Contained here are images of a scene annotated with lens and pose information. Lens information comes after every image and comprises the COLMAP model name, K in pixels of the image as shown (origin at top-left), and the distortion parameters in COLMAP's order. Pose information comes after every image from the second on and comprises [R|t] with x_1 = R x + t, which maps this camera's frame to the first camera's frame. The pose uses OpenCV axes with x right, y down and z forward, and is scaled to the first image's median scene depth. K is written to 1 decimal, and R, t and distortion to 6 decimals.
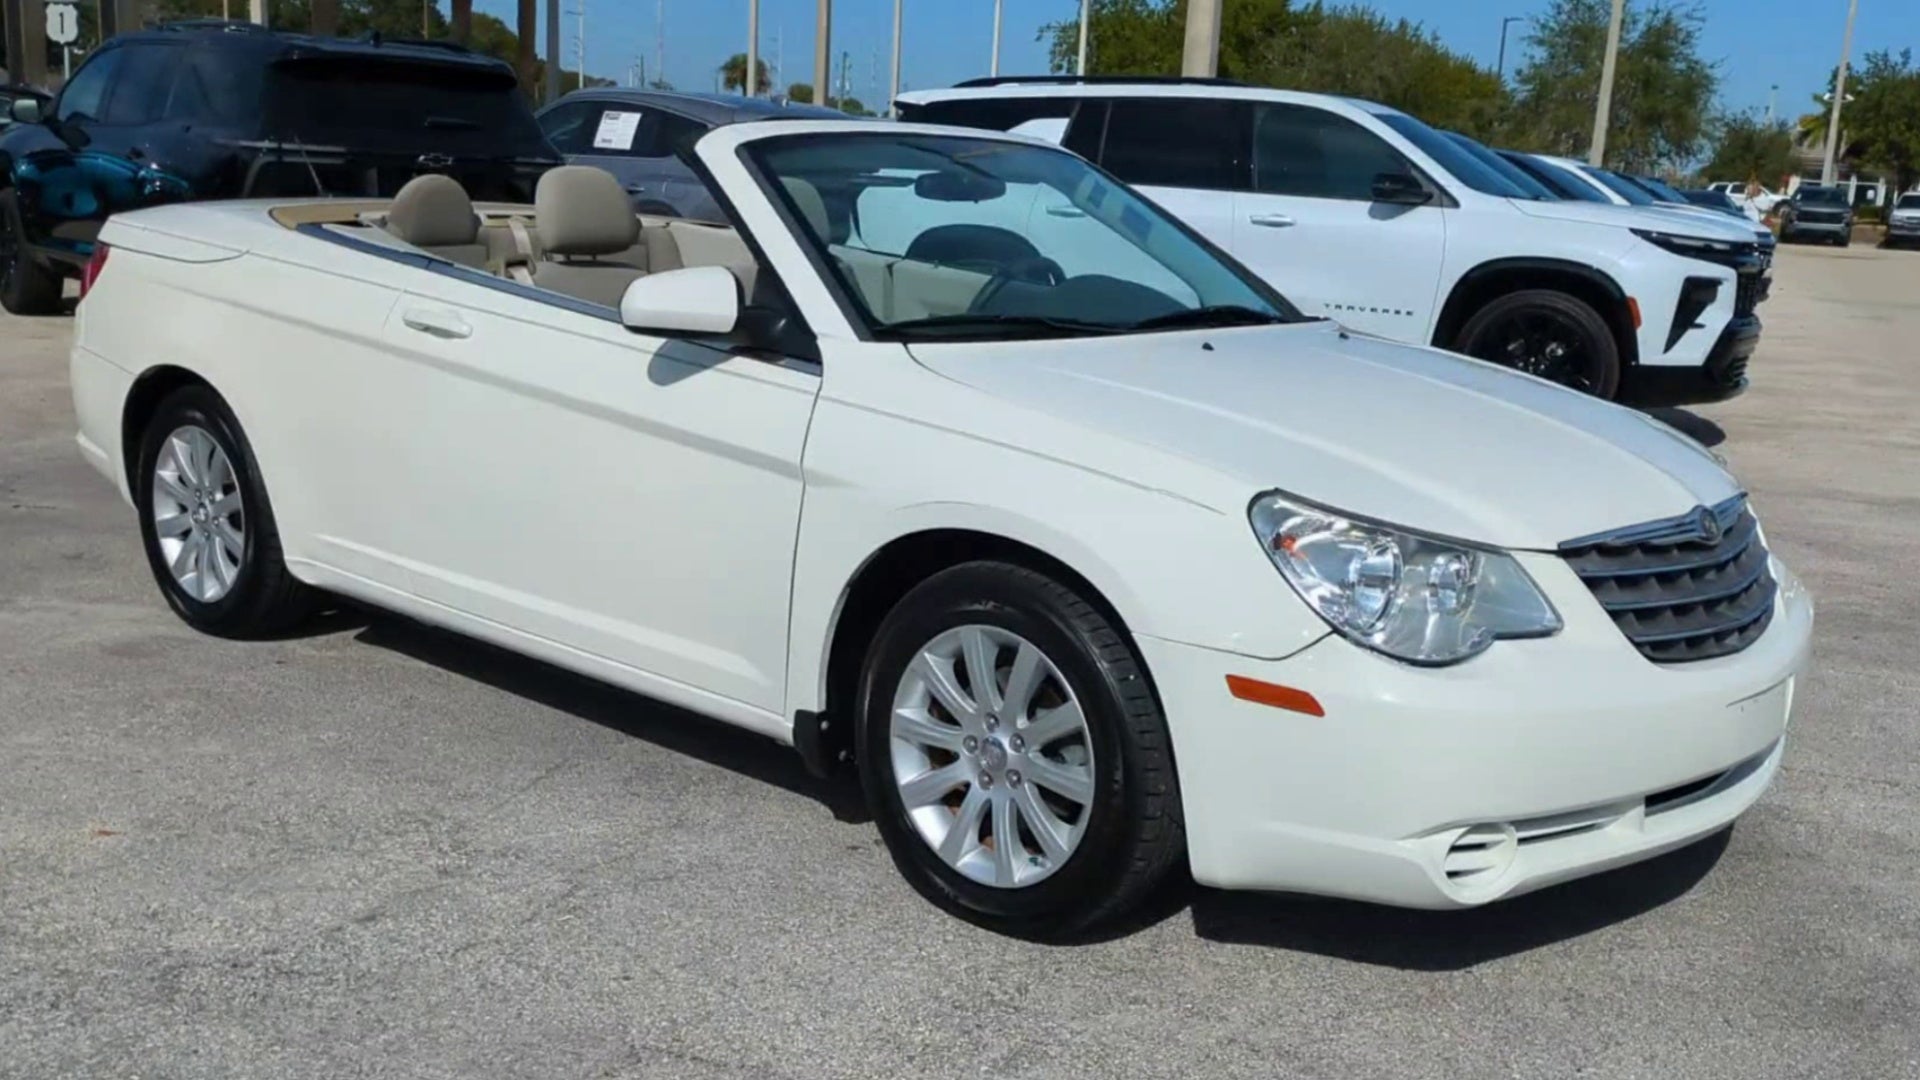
lens RADIAL K [[1881.1, 0, 939.2], [0, 1881.1, 601.7], [0, 0, 1]] dist [0.056434, 0.000000]
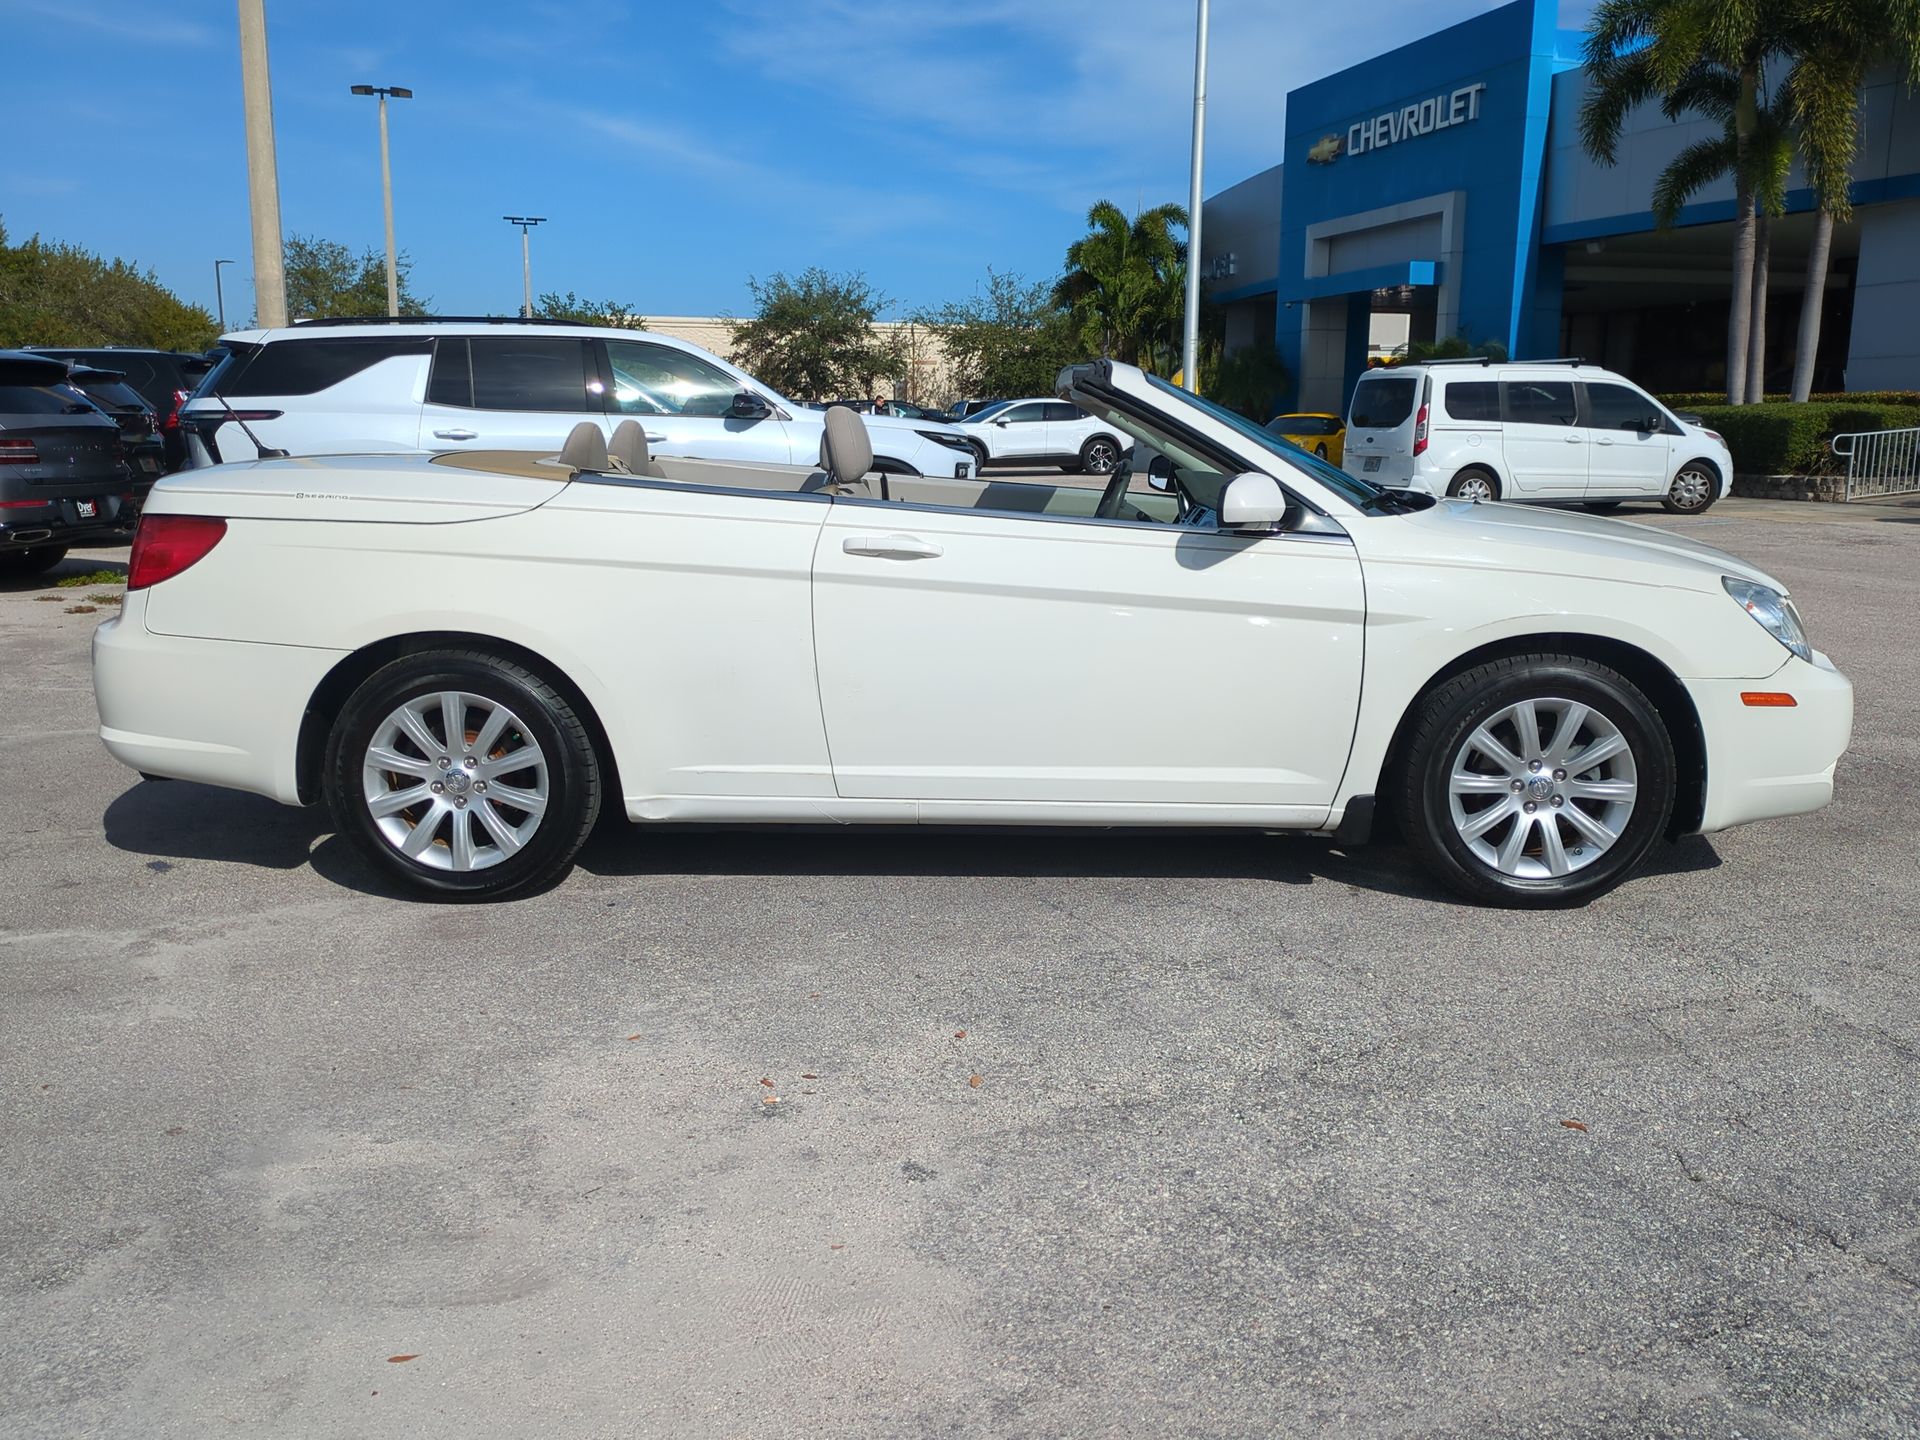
lens RADIAL K [[1617.5, 0, 956.3], [0, 1617.5, 734.5], [0, 0, 1]] dist [0.064045, -0.059676]
pose [[0.767538, -0.167689, 0.618680, -1.017414], [0.178153, 0.982955, 0.045405, -0.089712], [-0.615749, 0.075370, 0.784330, 0.279732]]
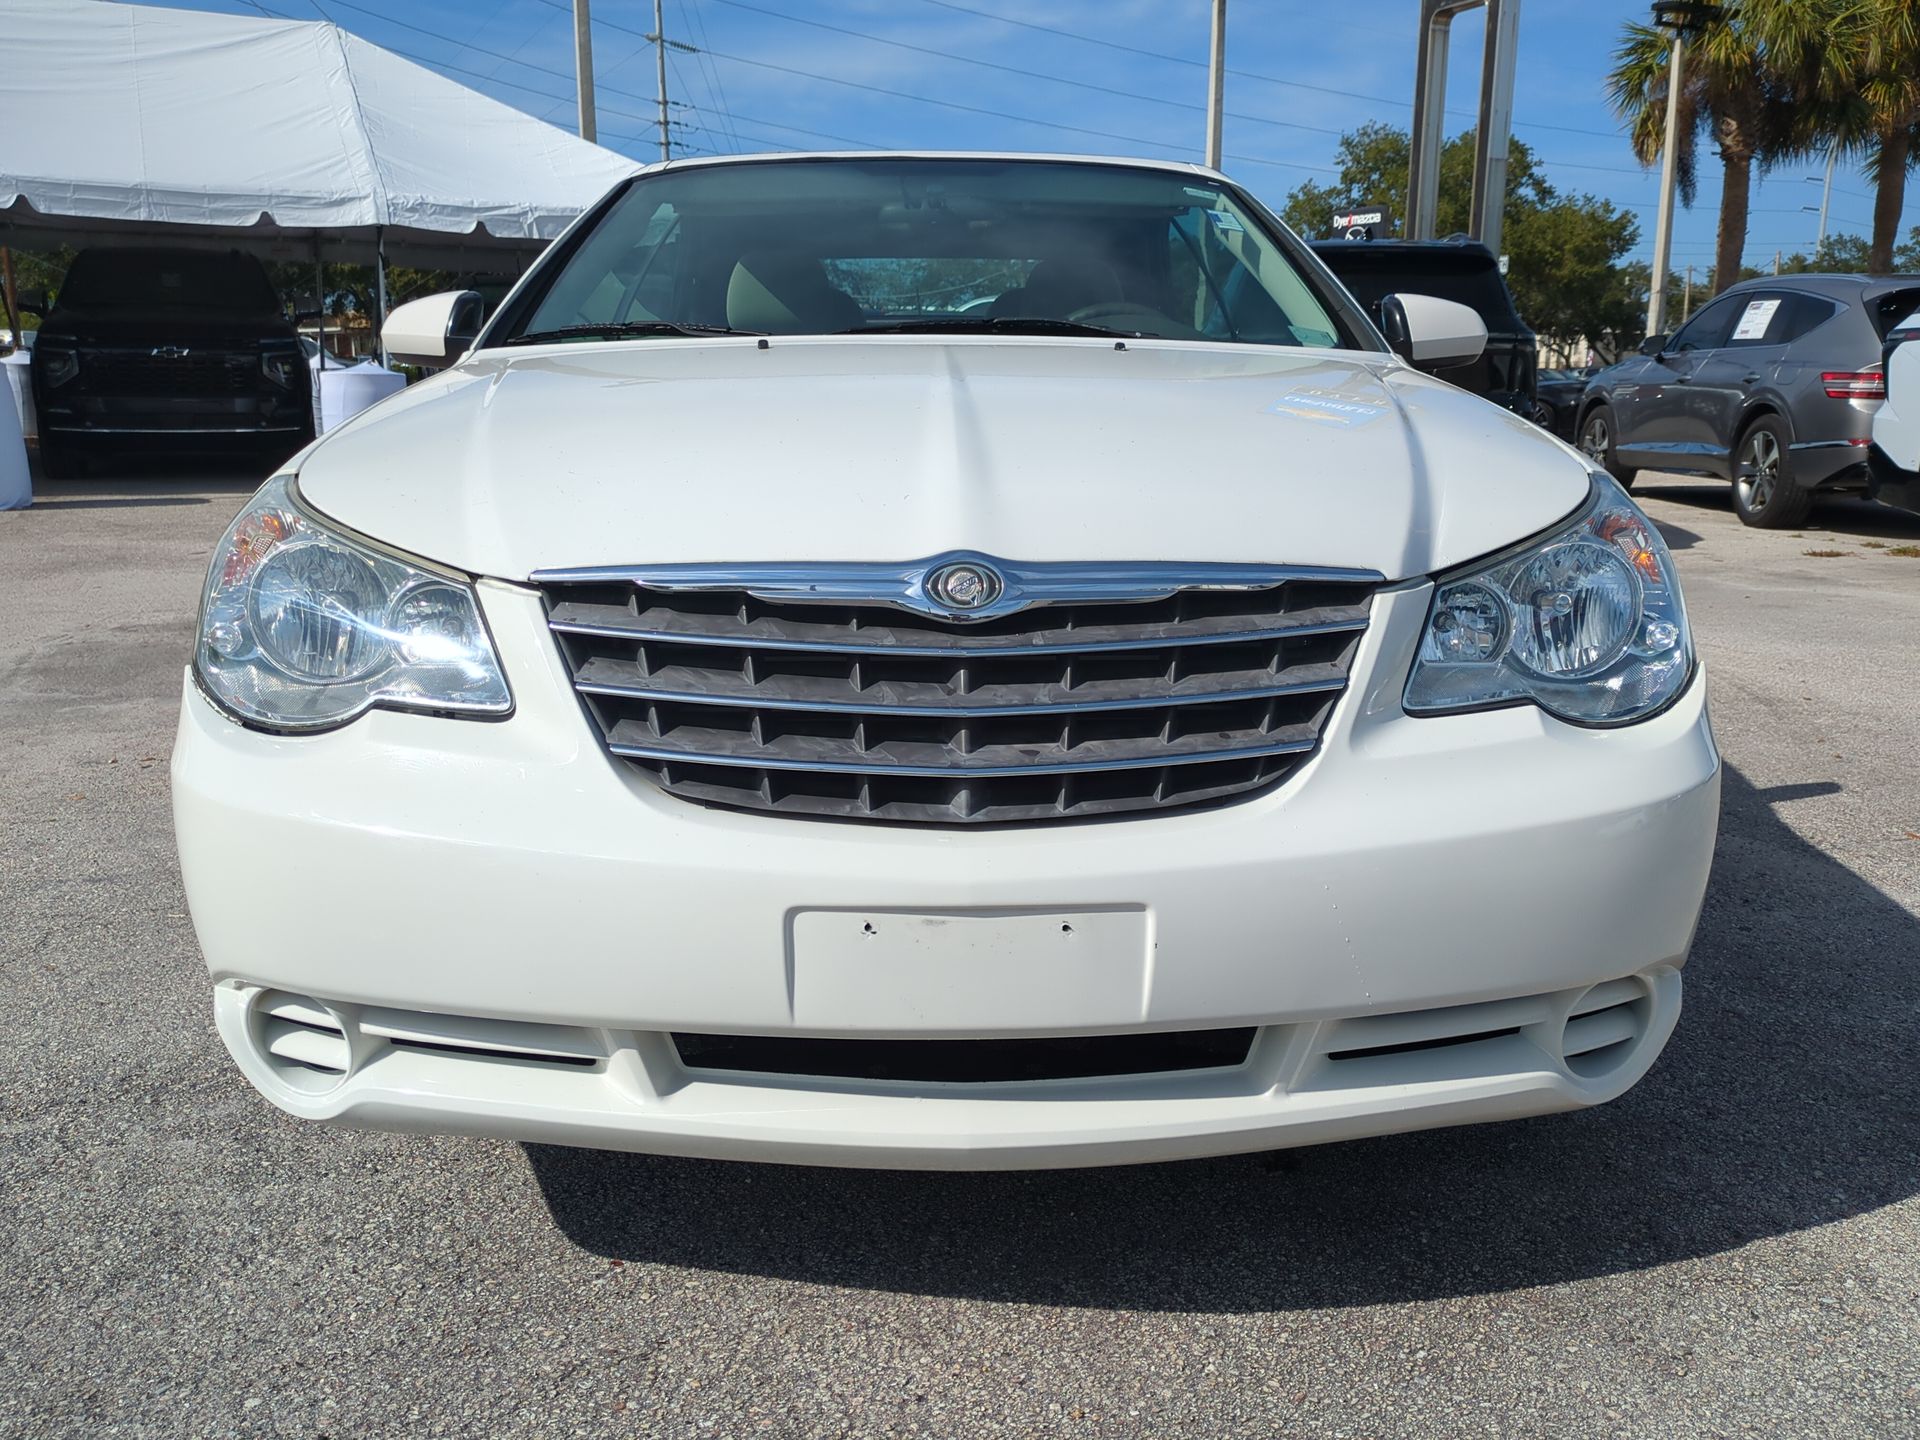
lens RADIAL K [[1617.5, 0, 973.1], [0, 1617.5, 726.2], [0, 0, 1]] dist [0.064045, -0.059676]
pose [[0.700145, 0.102690, -0.706578, 0.690620], [-0.133641, 0.990962, 0.011596, -0.006135], [0.701383, 0.086309, 0.707540, 0.645743]]
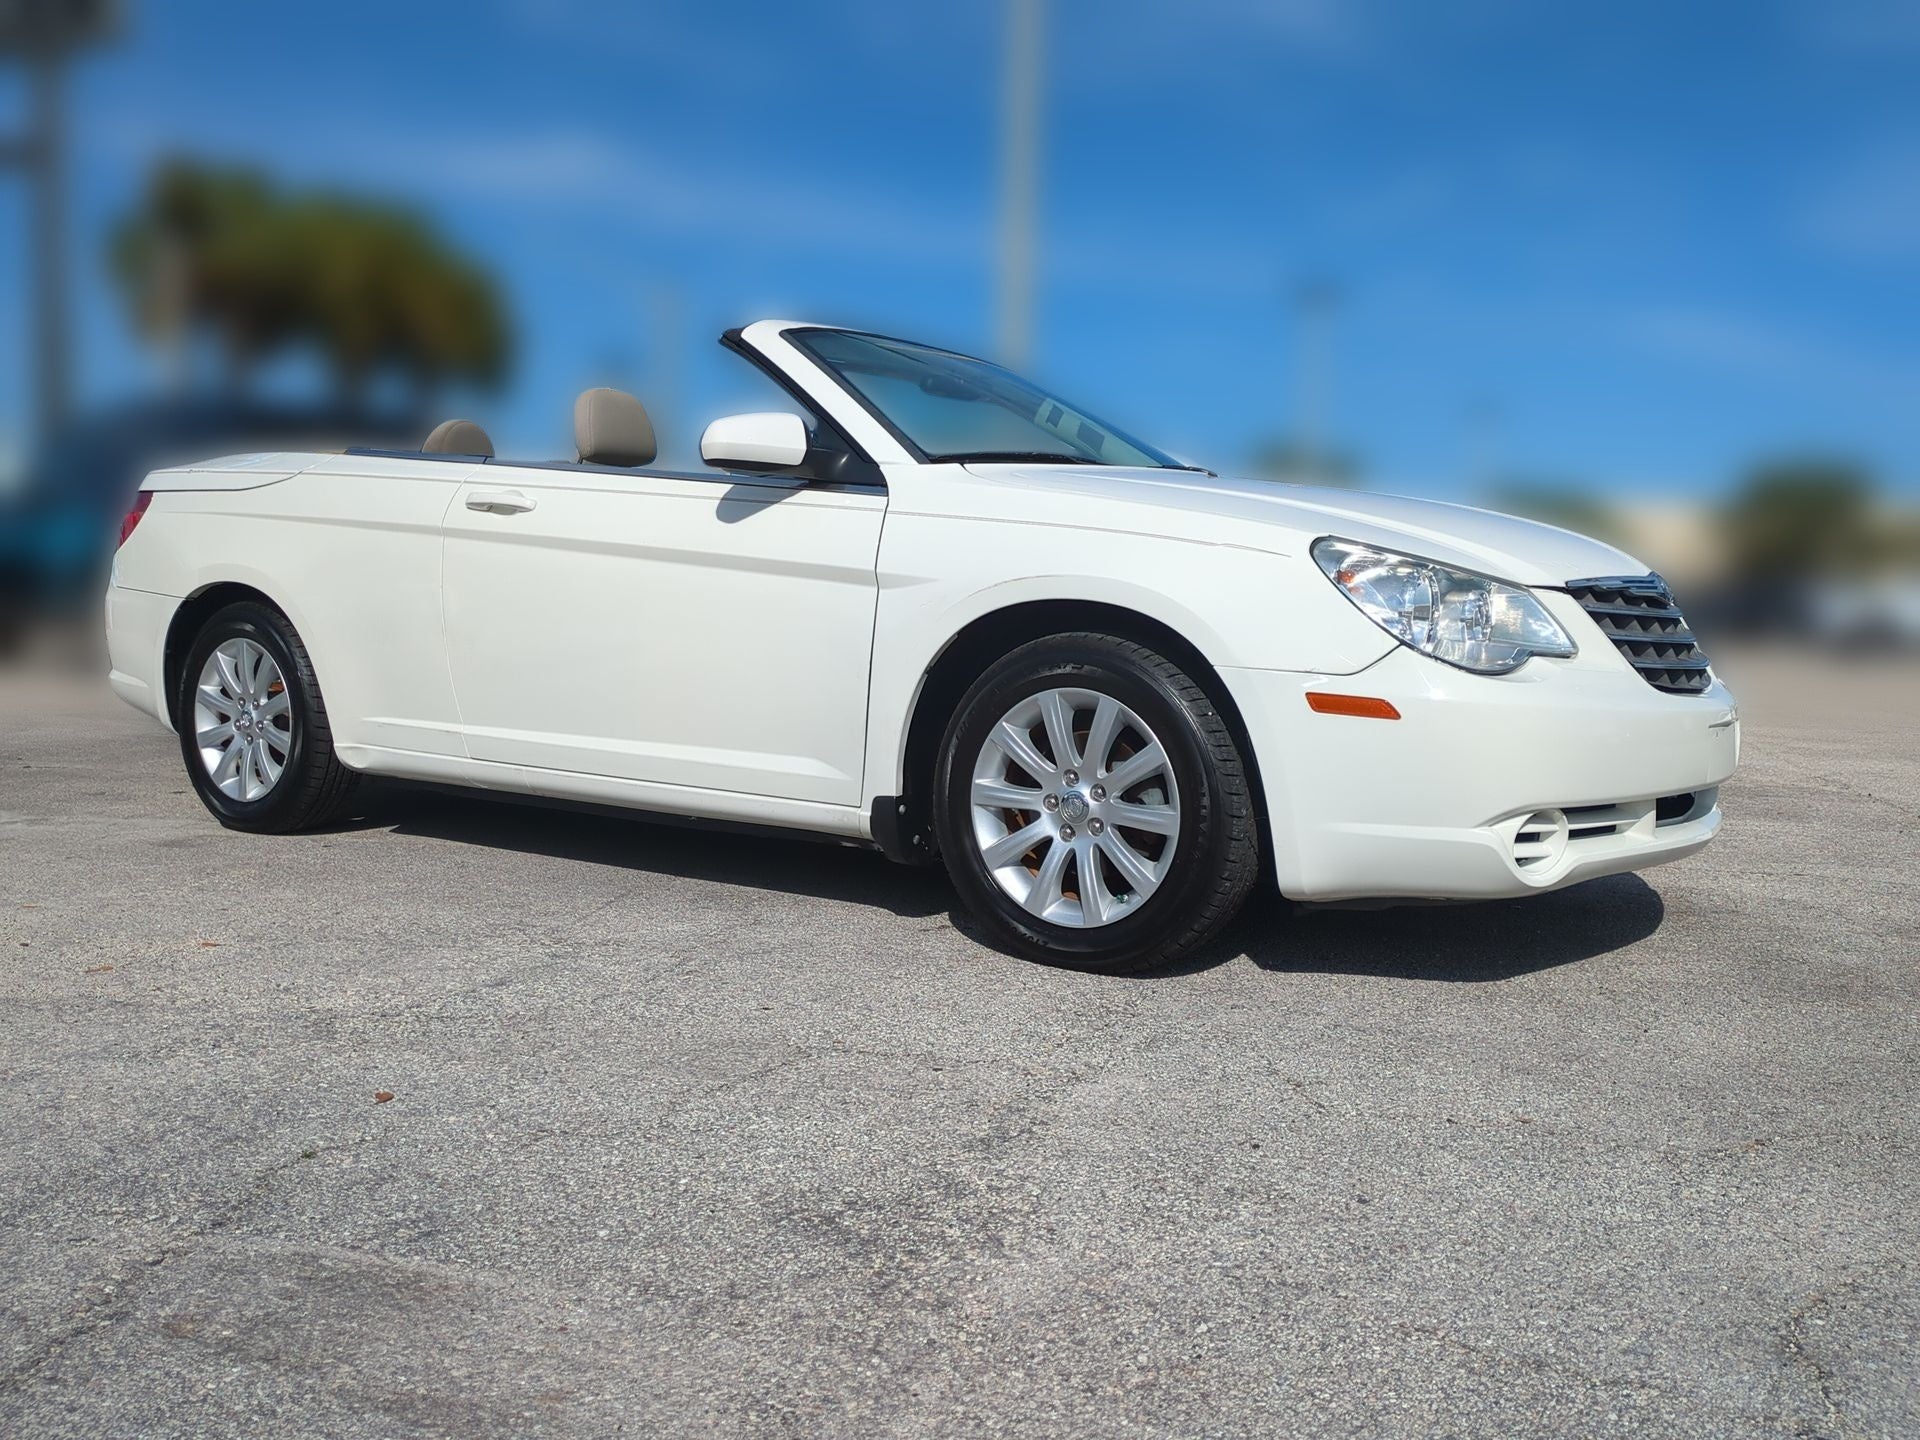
lens RADIAL K [[1617.5, 0, 949.1], [0, 1617.5, 721.6], [0, 0, 1]] dist [0.064045, -0.059676]
pose [[0.992854, -0.033862, 0.114426, -0.142352], [0.050027, 0.988674, -0.141497, 0.153044], [-0.108339, 0.146210, 0.983303, 0.066102]]
